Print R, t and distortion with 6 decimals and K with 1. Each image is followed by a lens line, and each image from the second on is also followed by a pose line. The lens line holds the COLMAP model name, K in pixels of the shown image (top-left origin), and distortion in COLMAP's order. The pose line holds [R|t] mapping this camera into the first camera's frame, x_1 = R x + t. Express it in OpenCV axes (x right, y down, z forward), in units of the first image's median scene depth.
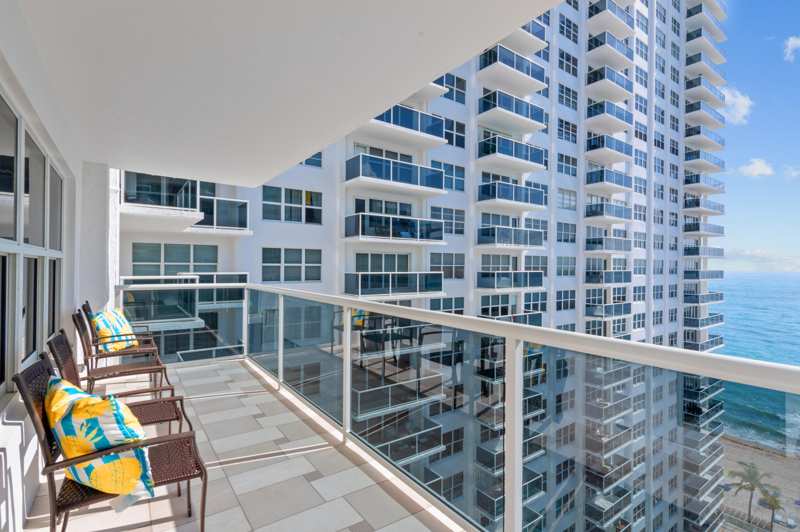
lens RADIAL K [[379.3, 0, 404.0], [0, 379.3, 267.7], [0, 0, 1]] dist [0.019609, -0.005580]
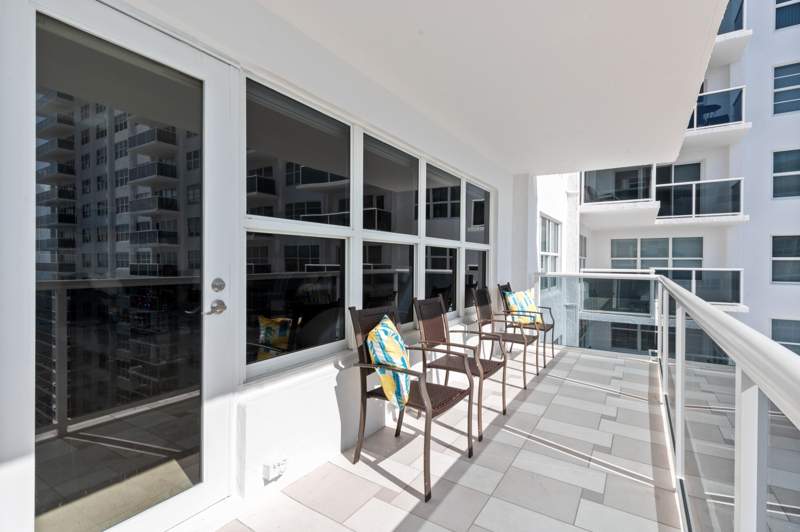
lens RADIAL K [[379.3, 0, 404.2], [0, 379.3, 262.0], [0, 0, 1]] dist [0.019609, -0.005580]
pose [[0.373364, -0.003680, -0.927678, 0.110637], [-0.005566, 0.999965, -0.006207, 0.012987], [0.927668, 0.007481, 0.373331, 0.088642]]
